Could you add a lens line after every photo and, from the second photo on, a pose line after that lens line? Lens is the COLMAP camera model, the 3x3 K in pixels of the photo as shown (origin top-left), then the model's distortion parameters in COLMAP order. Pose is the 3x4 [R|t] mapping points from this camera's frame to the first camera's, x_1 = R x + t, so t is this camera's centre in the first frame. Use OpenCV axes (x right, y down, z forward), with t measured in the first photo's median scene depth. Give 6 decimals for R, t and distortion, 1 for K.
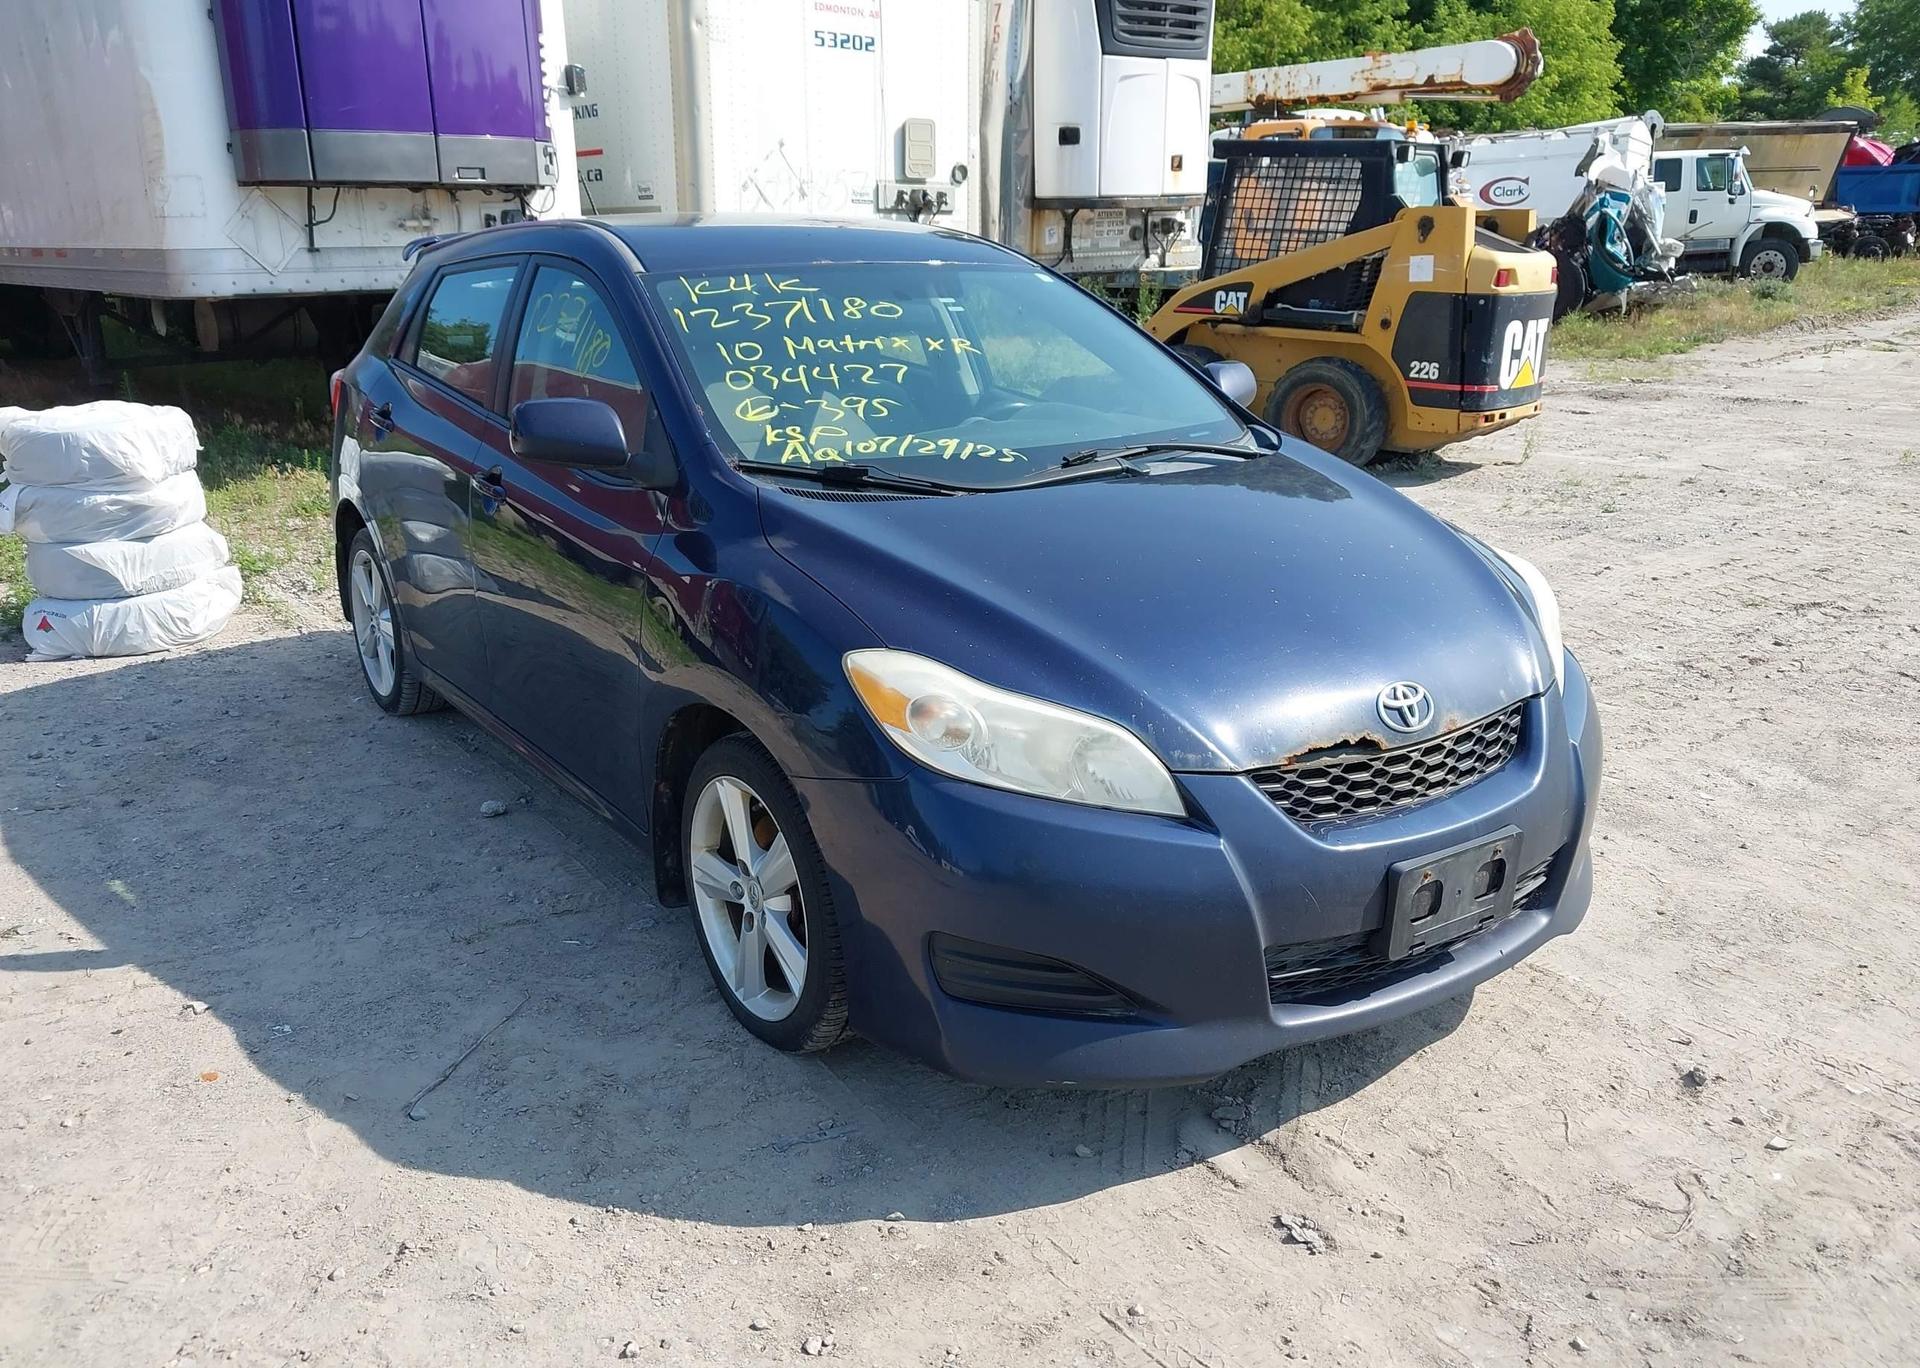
lens RADIAL K [[1559.3, 0, 944.8], [0, 1559.3, 684.7], [0, 0, 1]] dist [-0.003949, 0.011747]
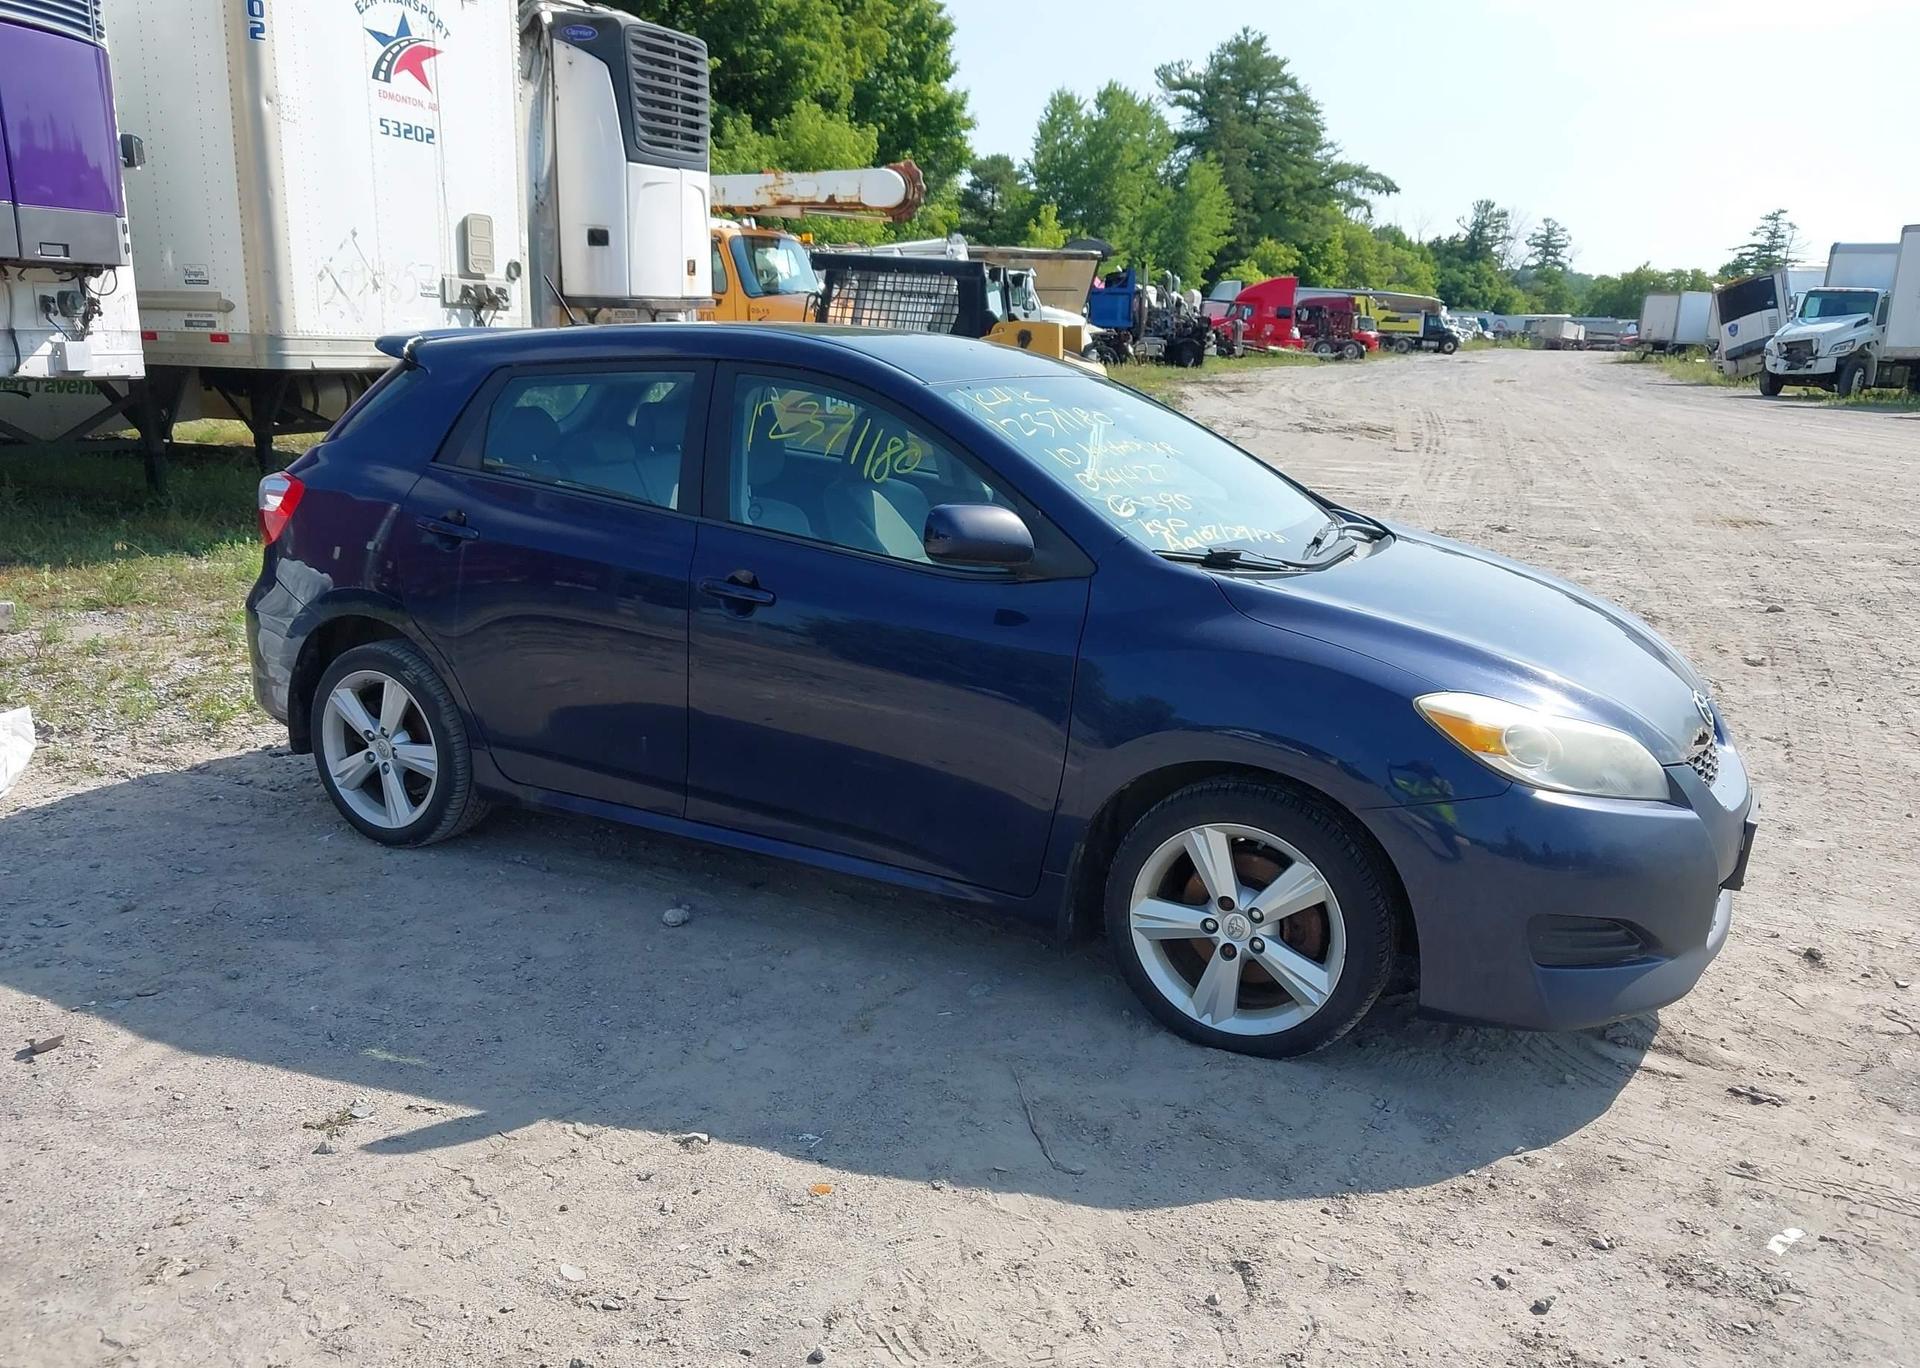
lens RADIAL K [[1559.3, 0, 947.4], [0, 1559.3, 672.3], [0, 0, 1]] dist [-0.003949, 0.011747]
pose [[0.891372, -0.071374, 0.447617, -0.251093], [0.099955, 0.994166, -0.040523, -0.007669], [-0.442113, 0.080863, 0.893307, 0.017795]]
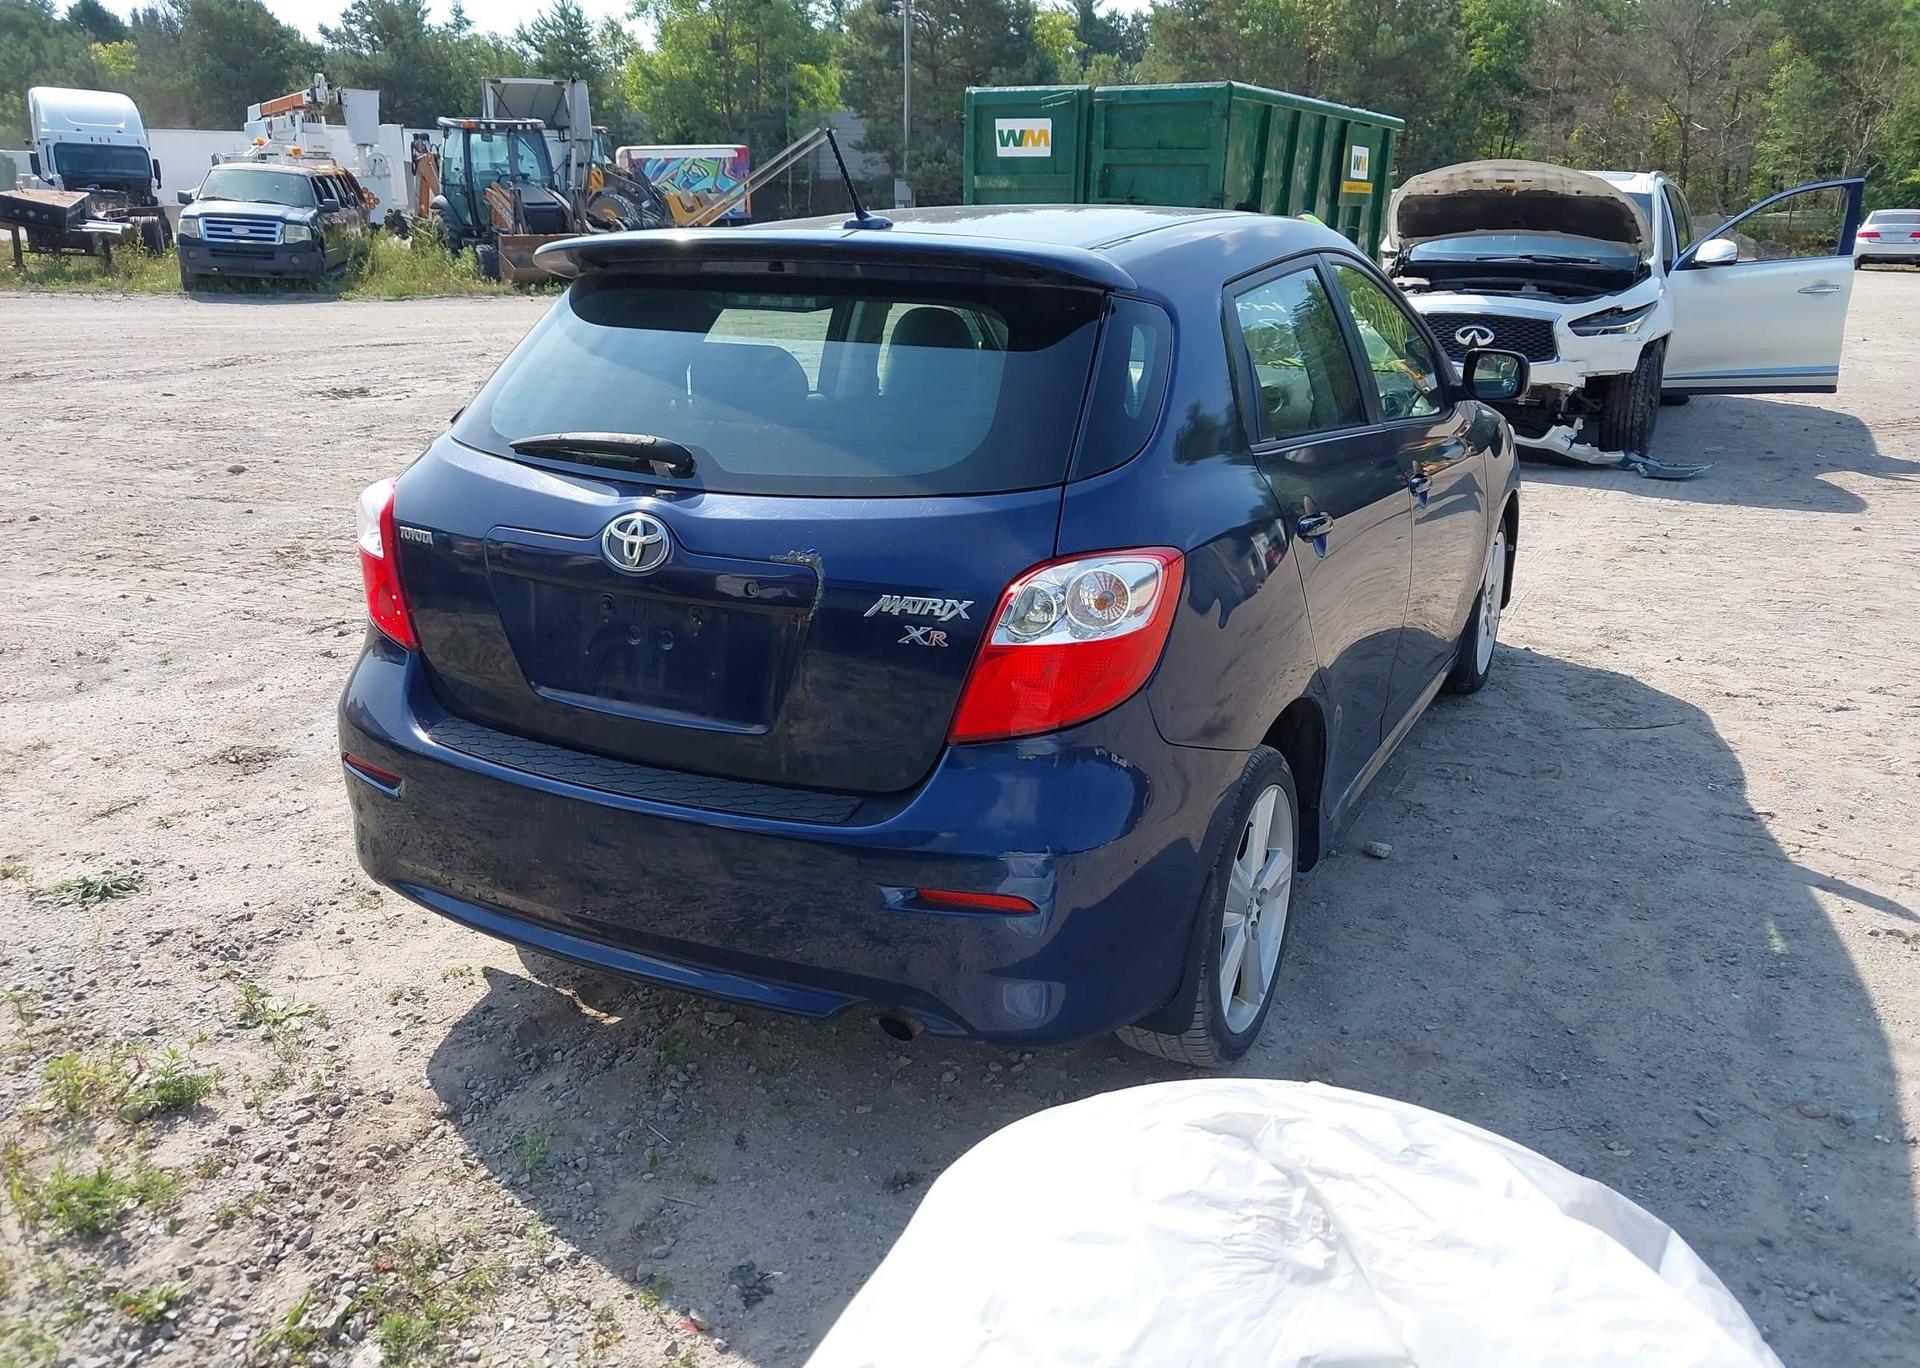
lens RADIAL K [[1559.3, 0, 949.8], [0, 1559.3, 710.7], [0, 0, 1]] dist [-0.003949, 0.011747]
pose [[-0.481245, -0.270330, 0.833861, -0.411393], [0.247087, 0.870854, 0.424924, -0.201506], [-0.841041, 0.410530, -0.352299, 0.673675]]
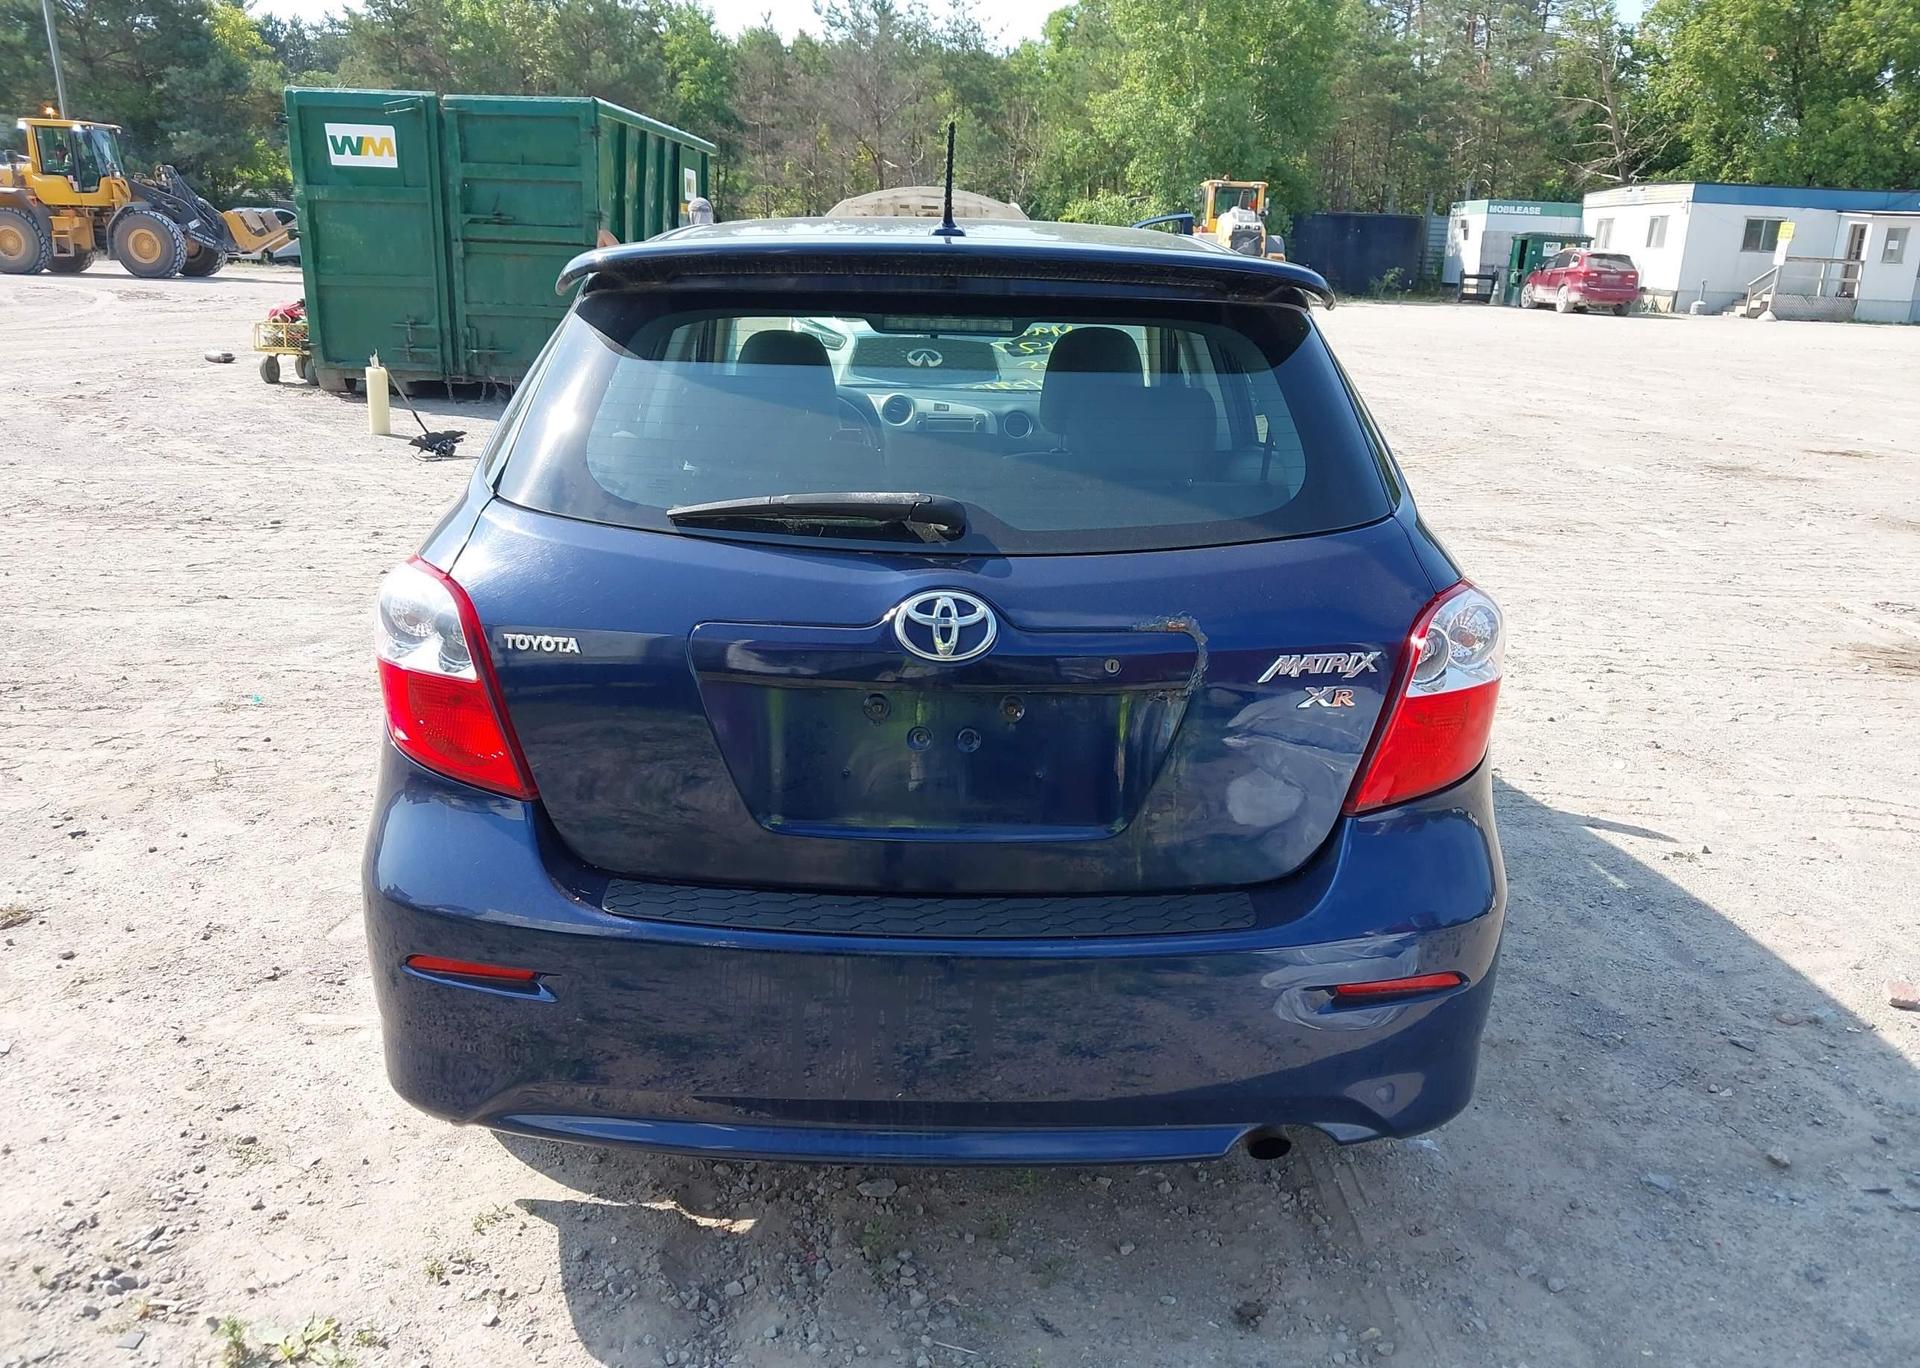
lens RADIAL K [[1559.3, 0, 952.1], [0, 1559.3, 691.7], [0, 0, 1]] dist [-0.003949, 0.011747]
pose [[-0.842107, -0.167845, 0.512526, -0.264961], [0.131827, 0.857447, 0.497399, -0.225702], [-0.522950, 0.486428, -0.699936, 0.769134]]
